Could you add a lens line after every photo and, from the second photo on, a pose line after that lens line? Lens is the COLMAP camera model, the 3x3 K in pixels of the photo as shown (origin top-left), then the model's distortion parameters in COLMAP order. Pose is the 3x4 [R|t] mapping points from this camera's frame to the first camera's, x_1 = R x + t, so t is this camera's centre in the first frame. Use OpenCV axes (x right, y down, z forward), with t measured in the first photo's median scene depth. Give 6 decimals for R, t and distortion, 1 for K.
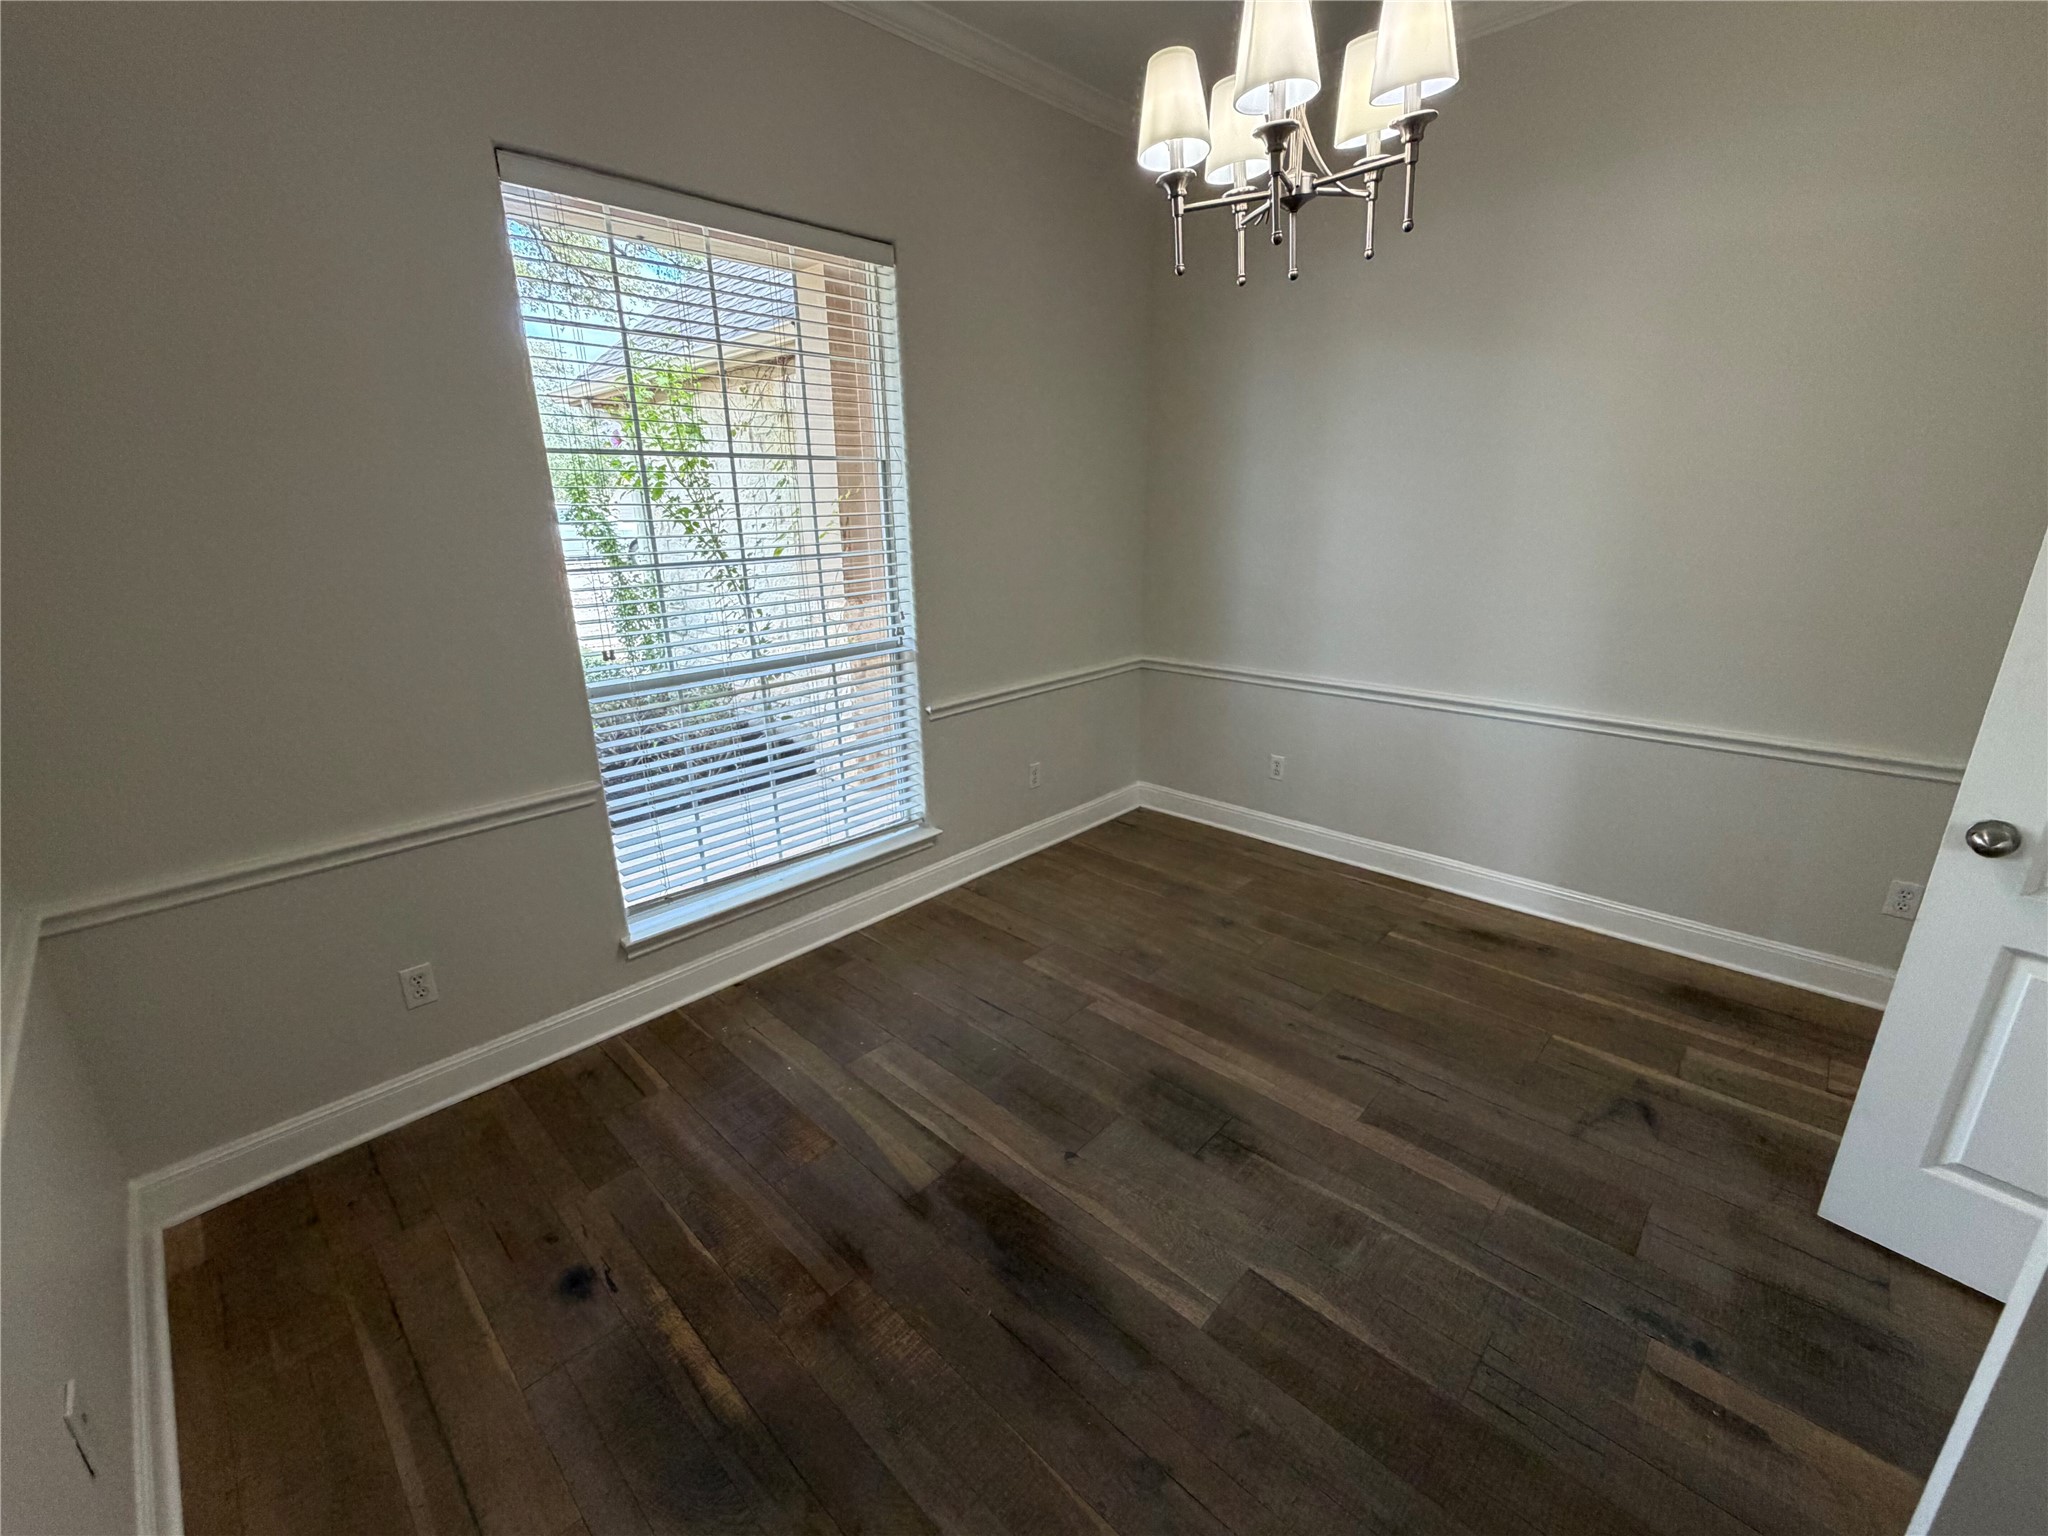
lens RADIAL K [[846.2, 0, 1026.0], [0, 846.2, 772.1], [0, 0, 1]] dist [-0.001176, 0.000759]
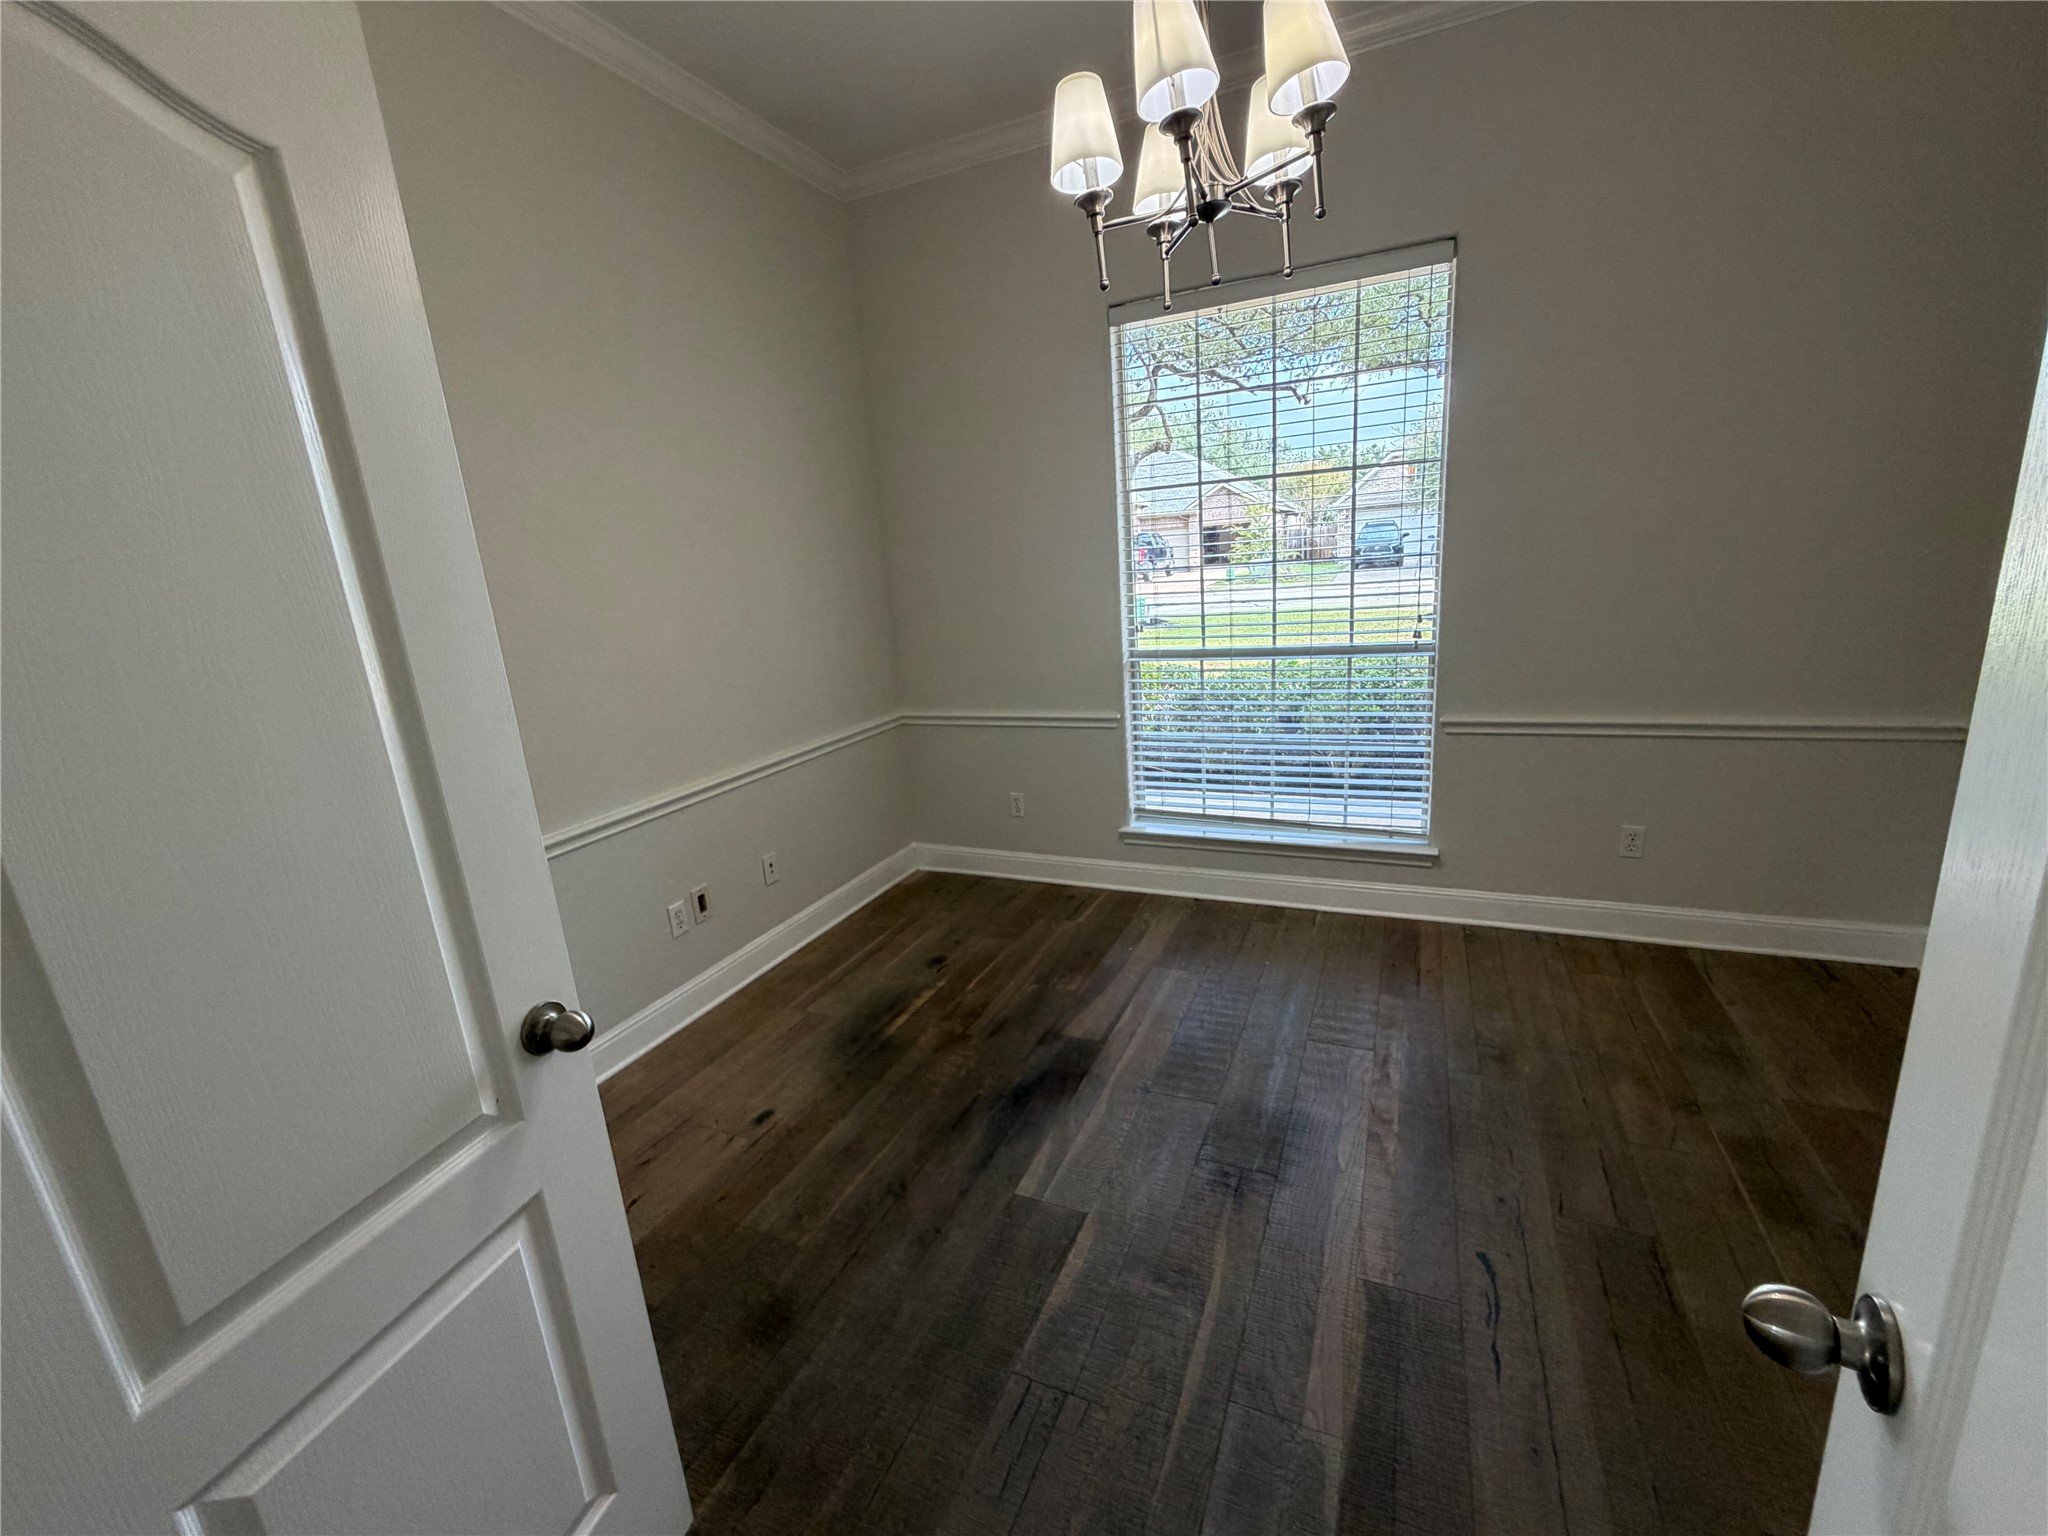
lens RADIAL K [[846.2, 0, 1025.0], [0, 846.2, 770.7], [0, 0, 1]] dist [-0.001176, 0.000759]
pose [[0.329254, 0.216706, -0.919038, 0.834102], [-0.226466, 0.963023, 0.145944, -0.071457], [0.916681, 0.160078, 0.366156, 0.334637]]
